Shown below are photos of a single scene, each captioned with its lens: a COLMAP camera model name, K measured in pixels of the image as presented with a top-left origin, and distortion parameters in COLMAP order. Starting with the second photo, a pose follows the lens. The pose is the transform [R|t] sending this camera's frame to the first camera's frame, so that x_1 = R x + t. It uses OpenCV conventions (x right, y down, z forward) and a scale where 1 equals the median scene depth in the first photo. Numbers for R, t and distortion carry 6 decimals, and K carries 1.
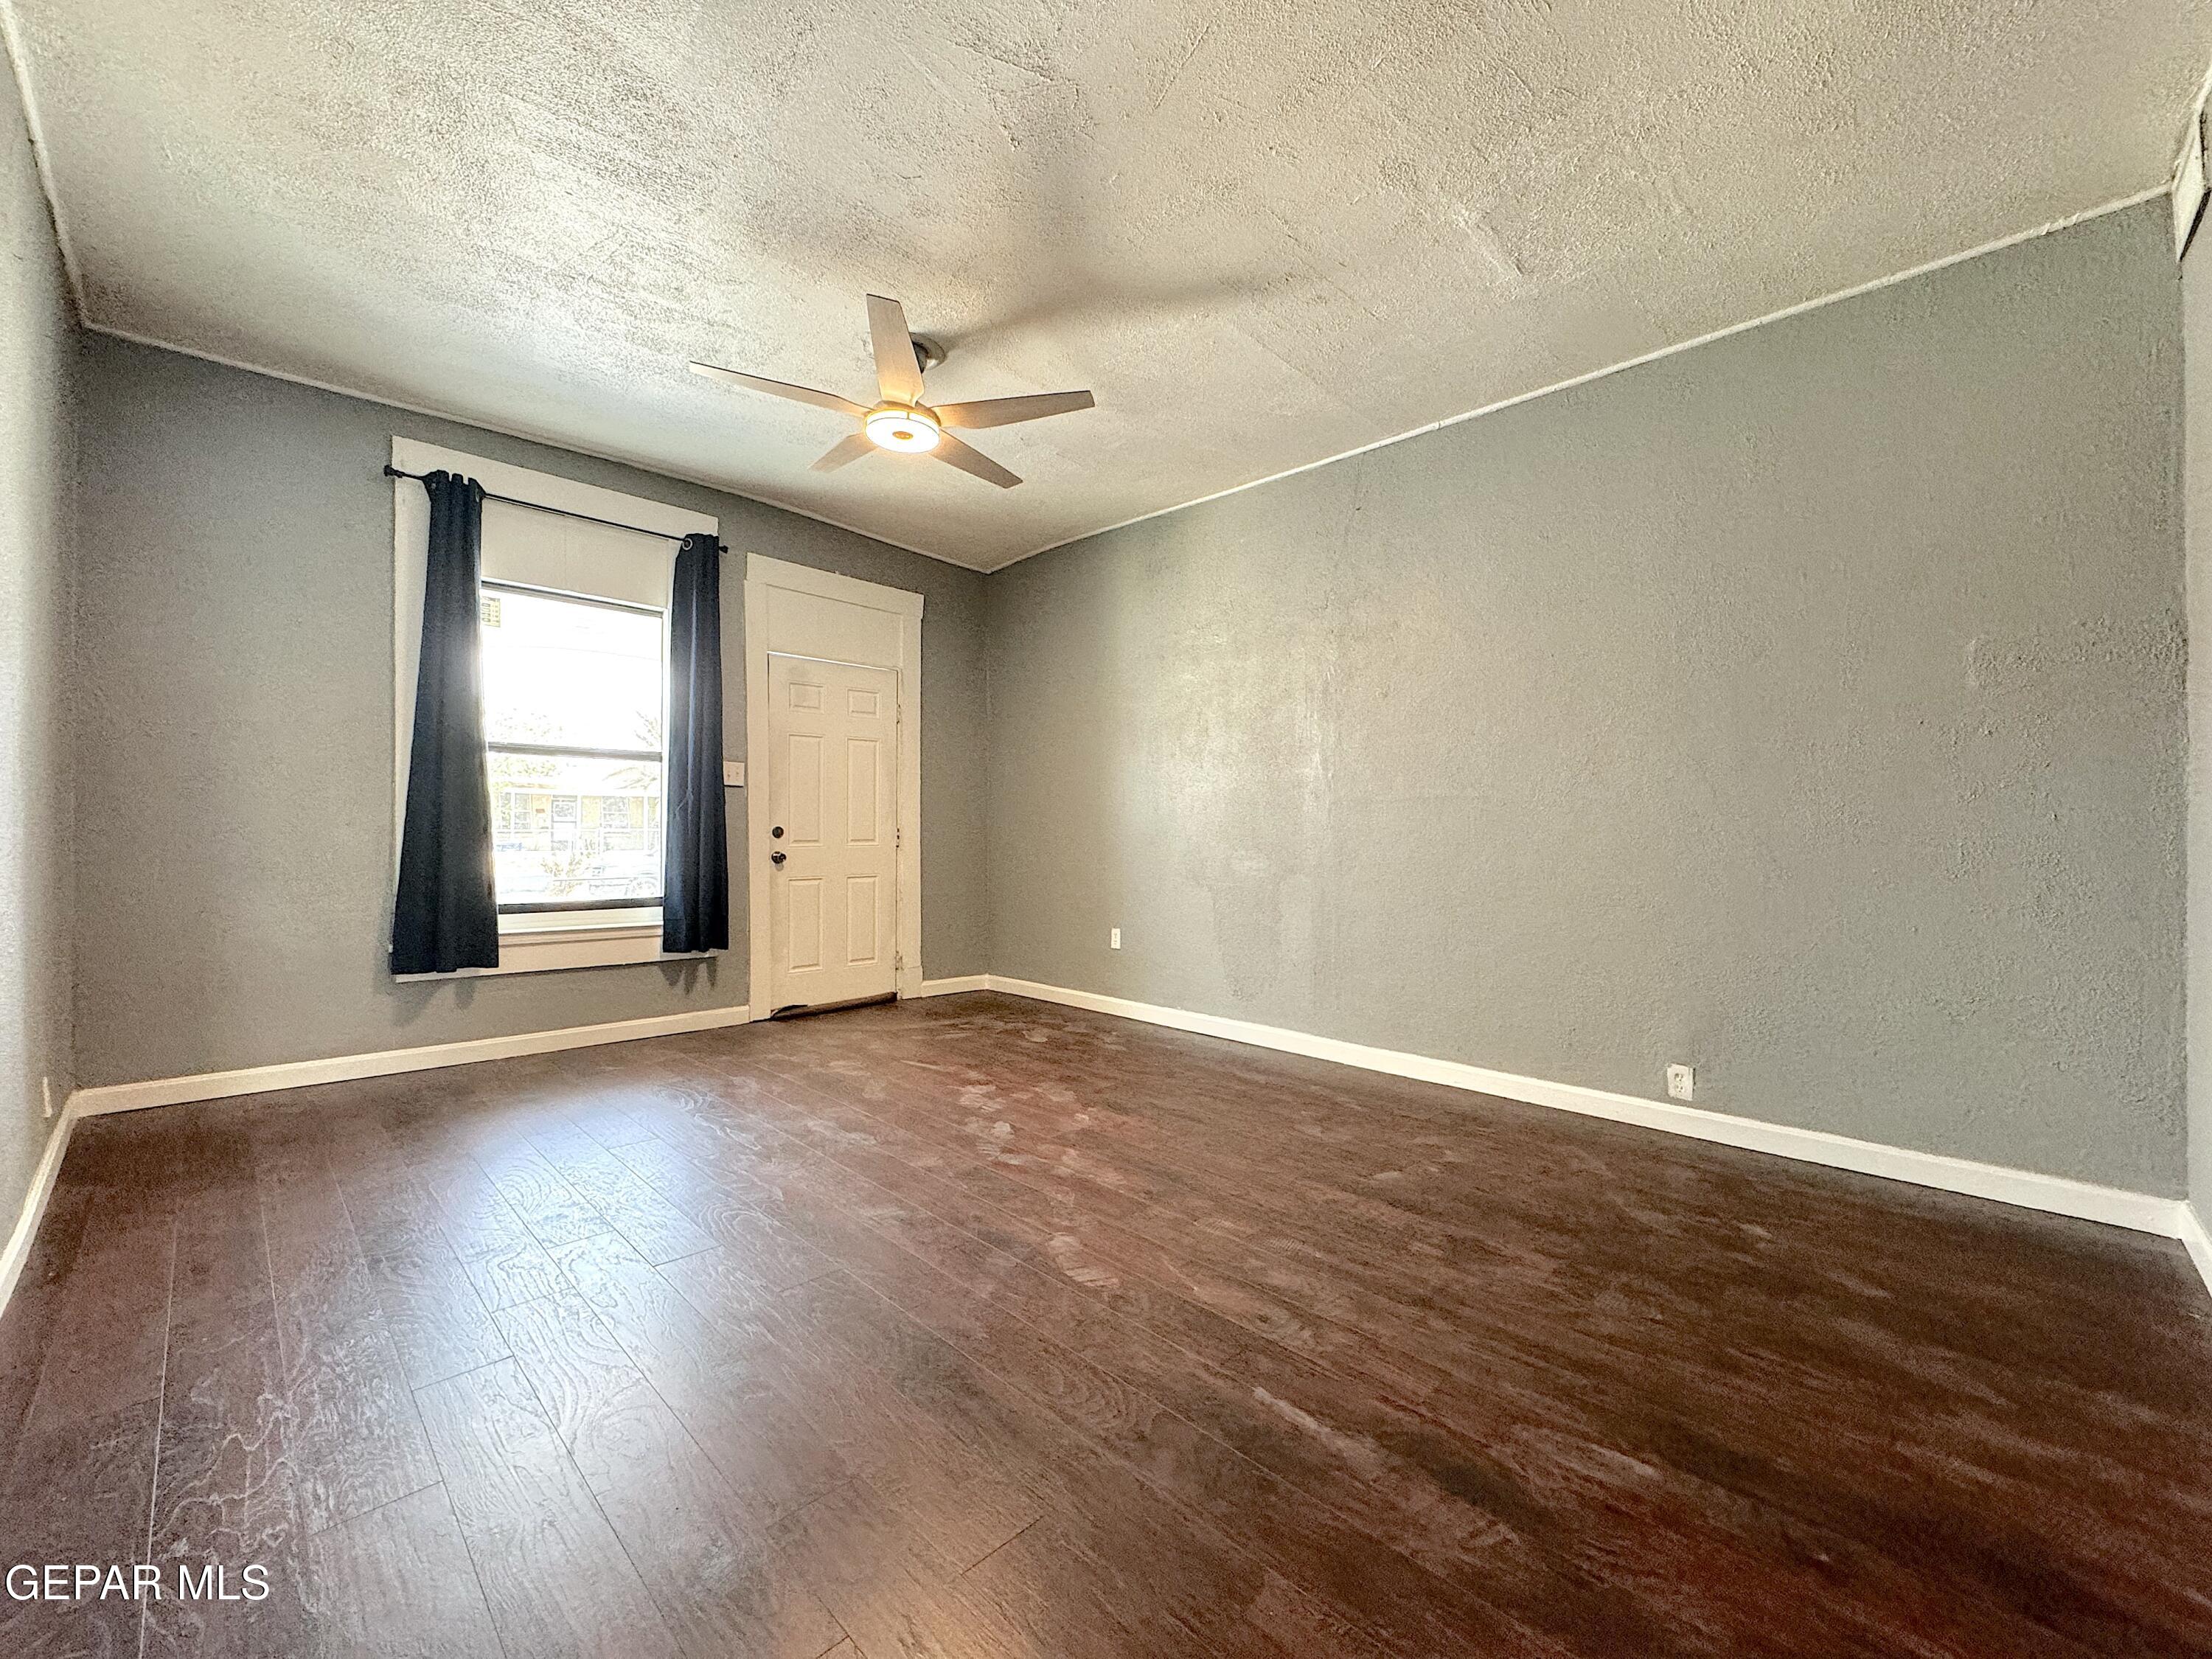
lens RADIAL K [[882.0, 0, 1102.2], [0, 882.0, 828.3], [0, 0, 1]] dist [-0.000791, 0.000344]
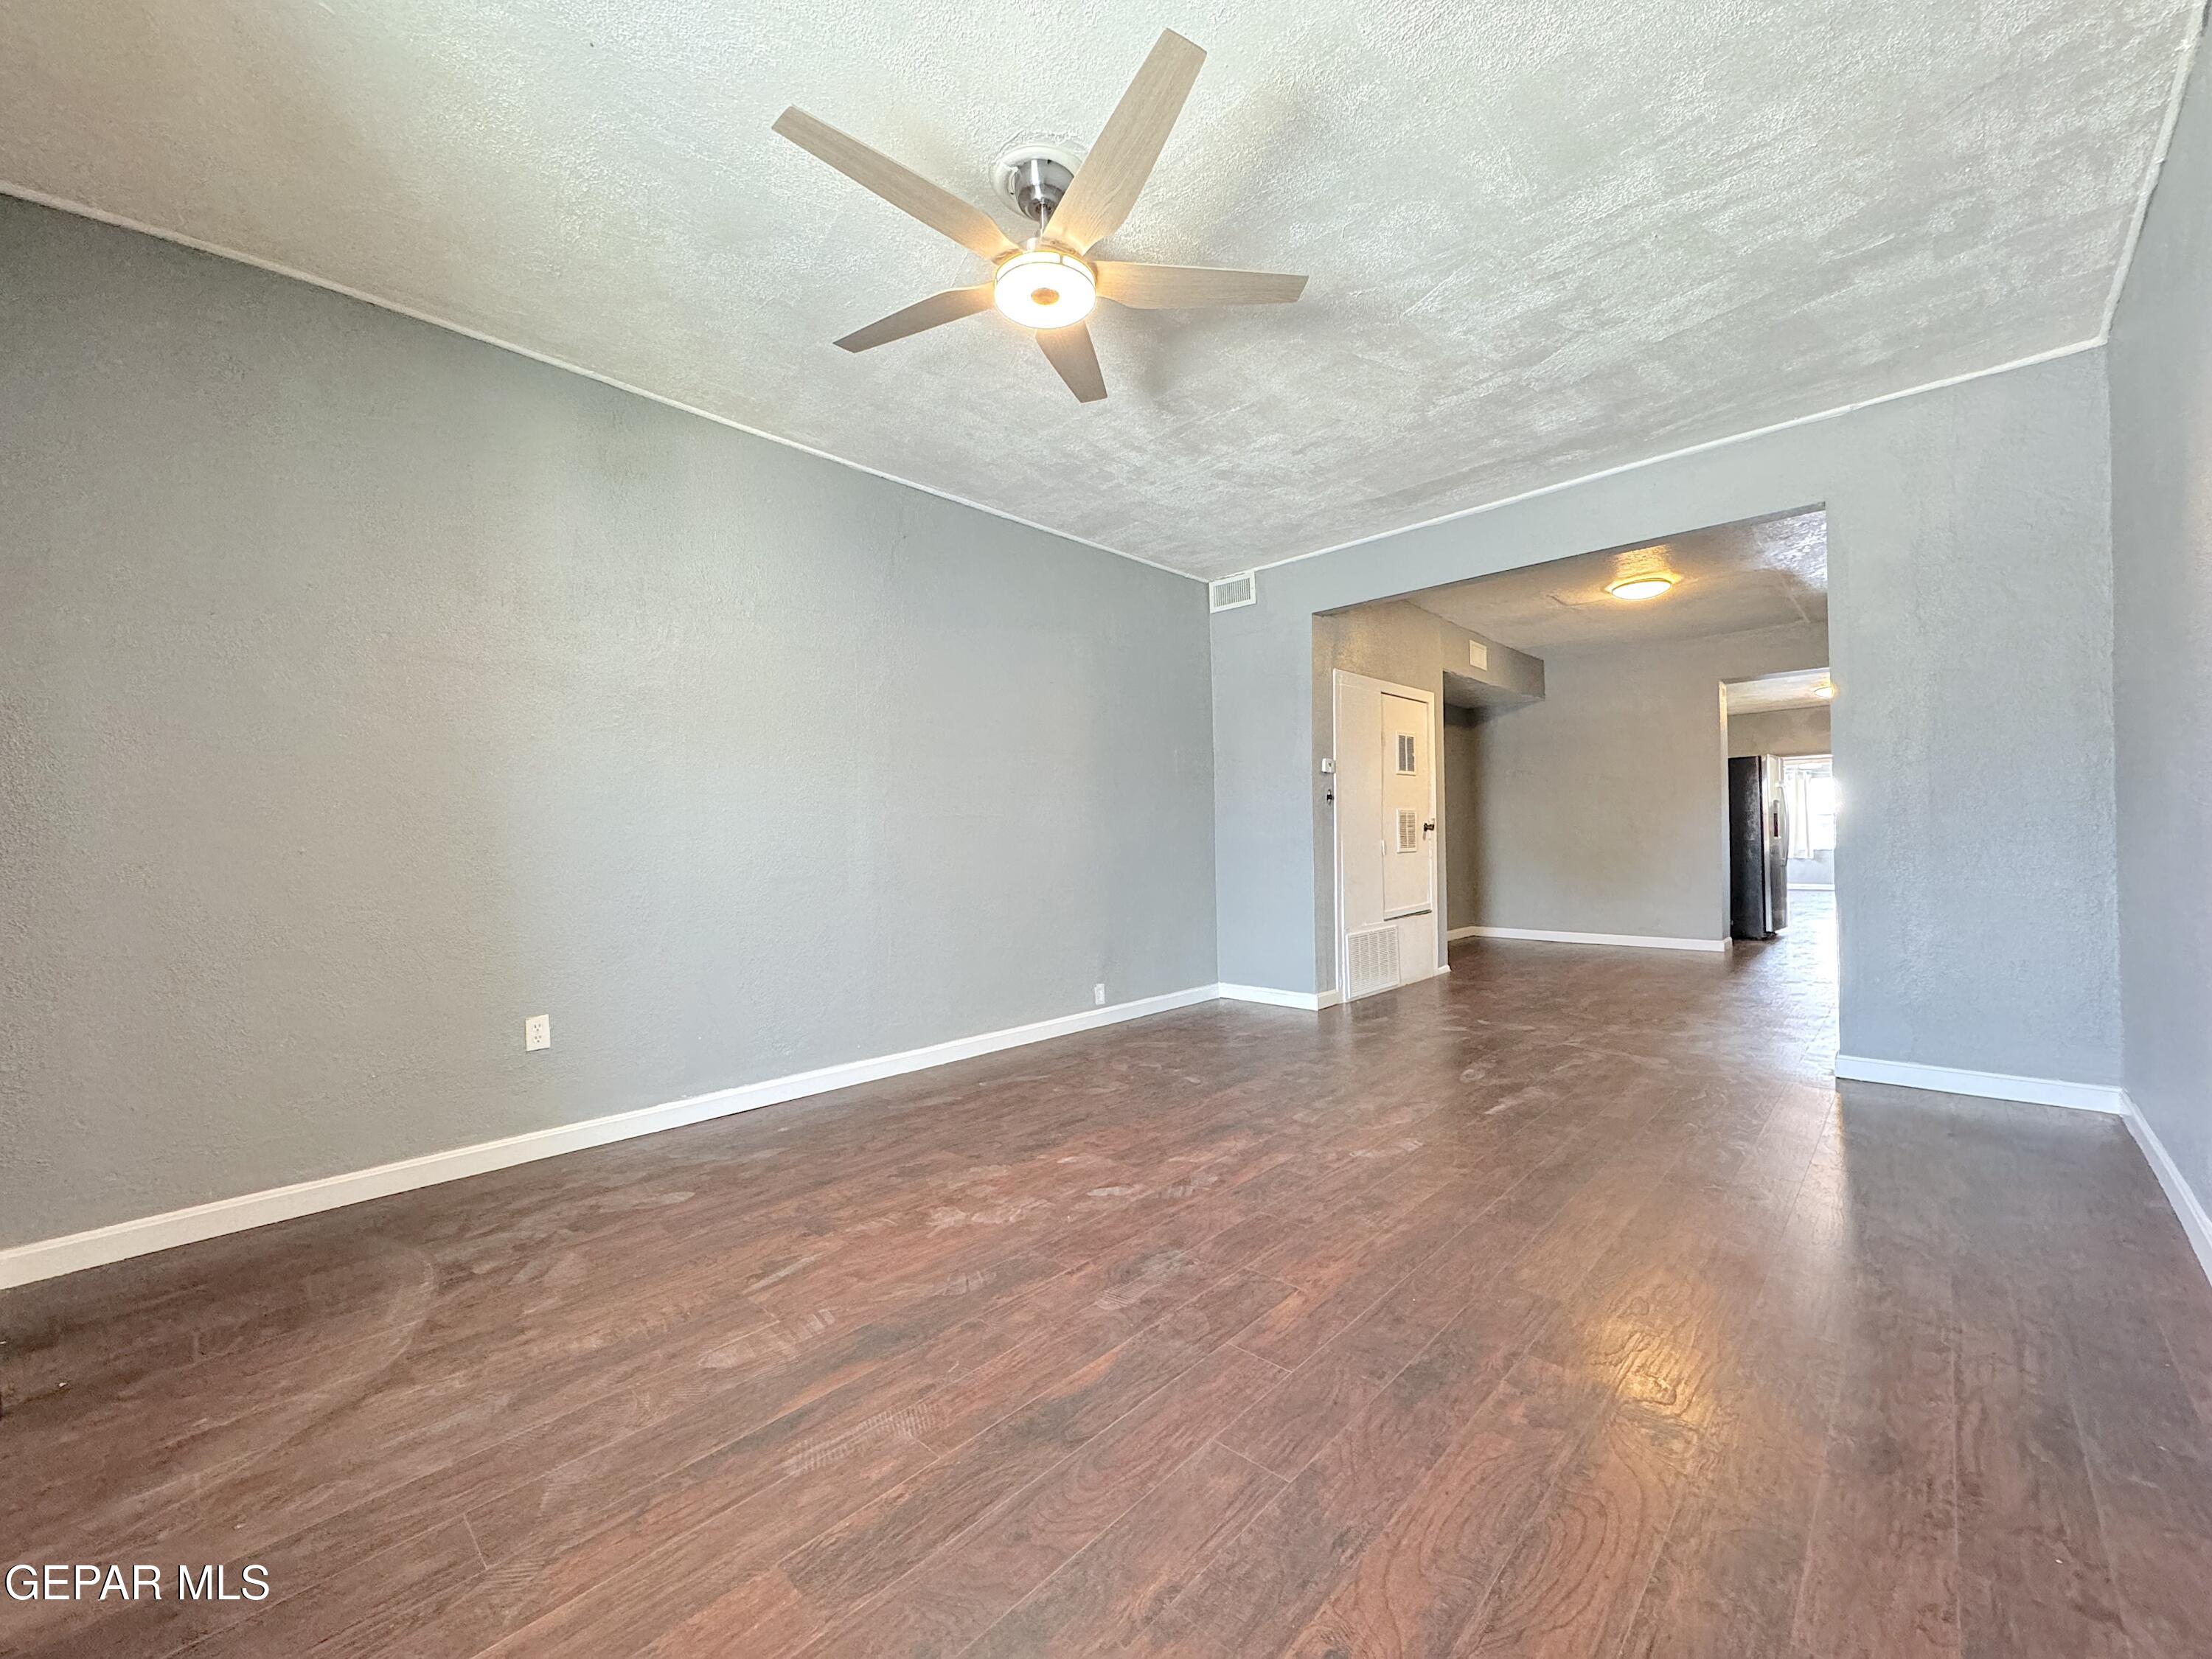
lens RADIAL K [[882.0, 0, 1102.2], [0, 882.0, 828.3], [0, 0, 1]] dist [-0.000791, 0.000344]
pose [[-0.020786, 0.005593, 0.999768, -0.825401], [0.012647, 0.999906, -0.005331, -0.010130], [-0.999704, 0.012533, -0.020854, 0.859128]]
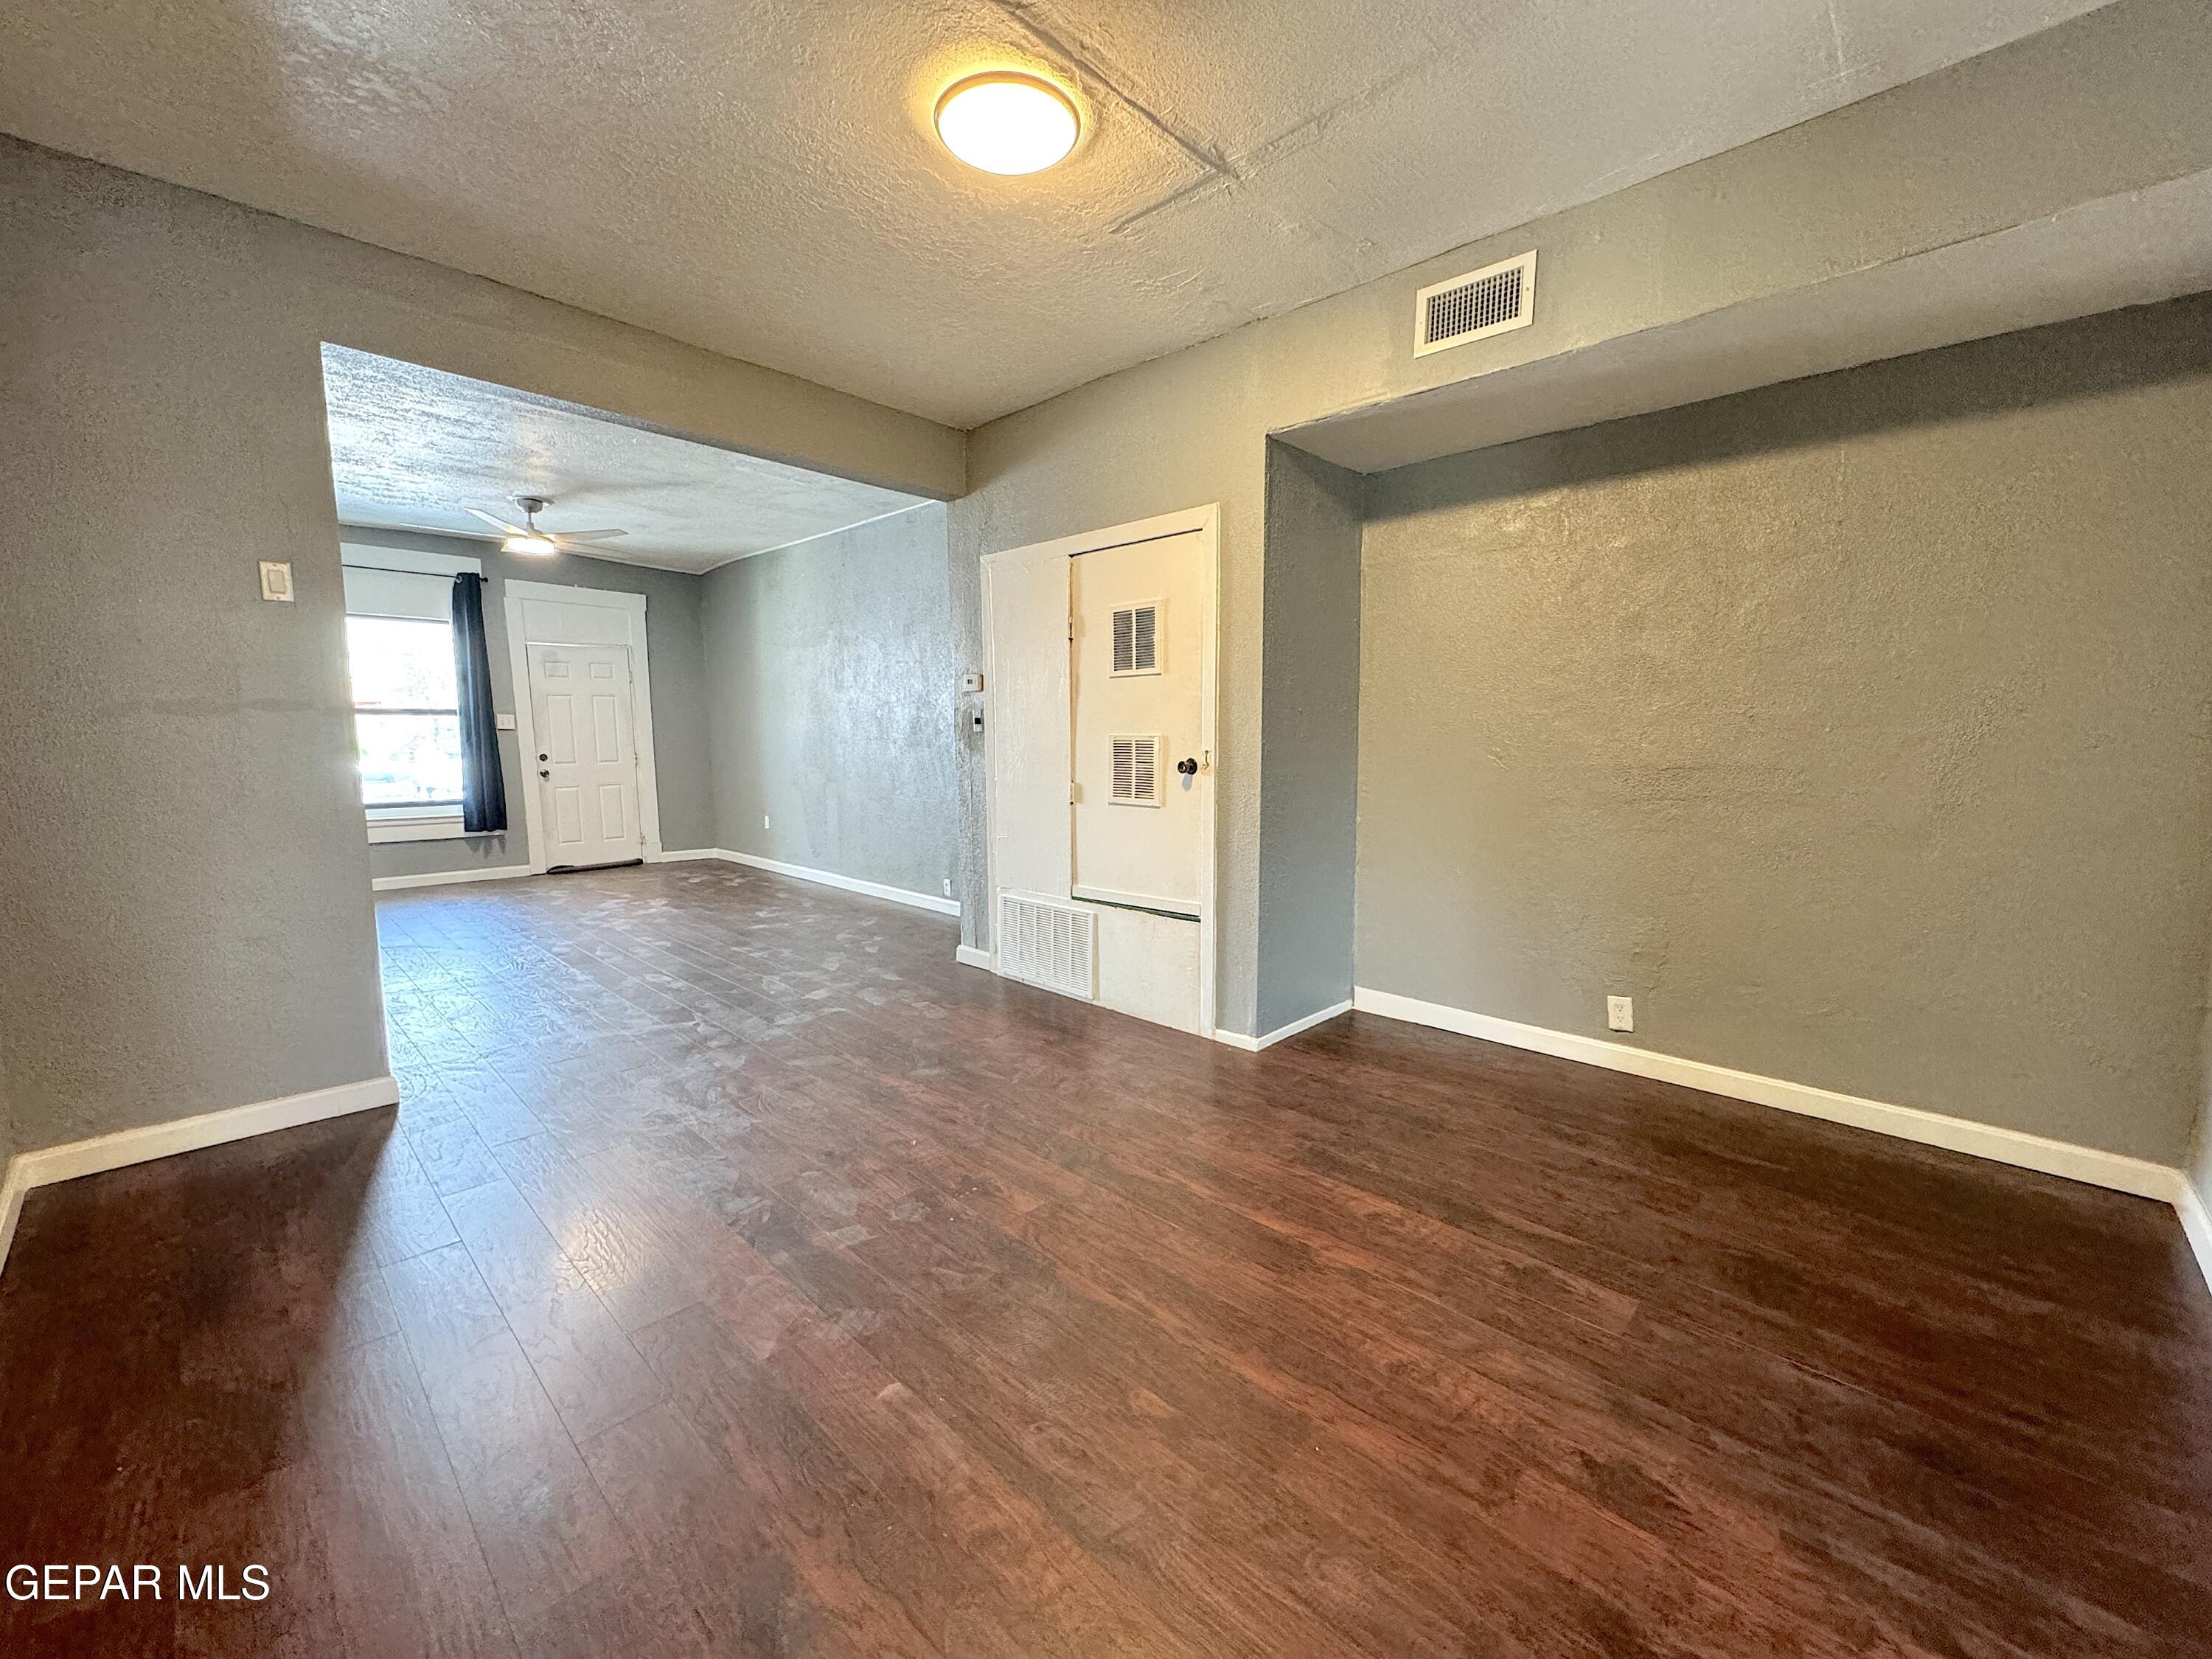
lens RADIAL K [[881.8, 0, 1111.3], [0, 881.8, 841.9], [0, 0, 1]] dist [-0.020390, 0.000062]
pose [[0.999737, -0.008375, 0.021336, 0.821634], [0.005543, 0.991564, 0.129498, -0.056943], [-0.022240, -0.129346, 0.991350, -0.797297]]
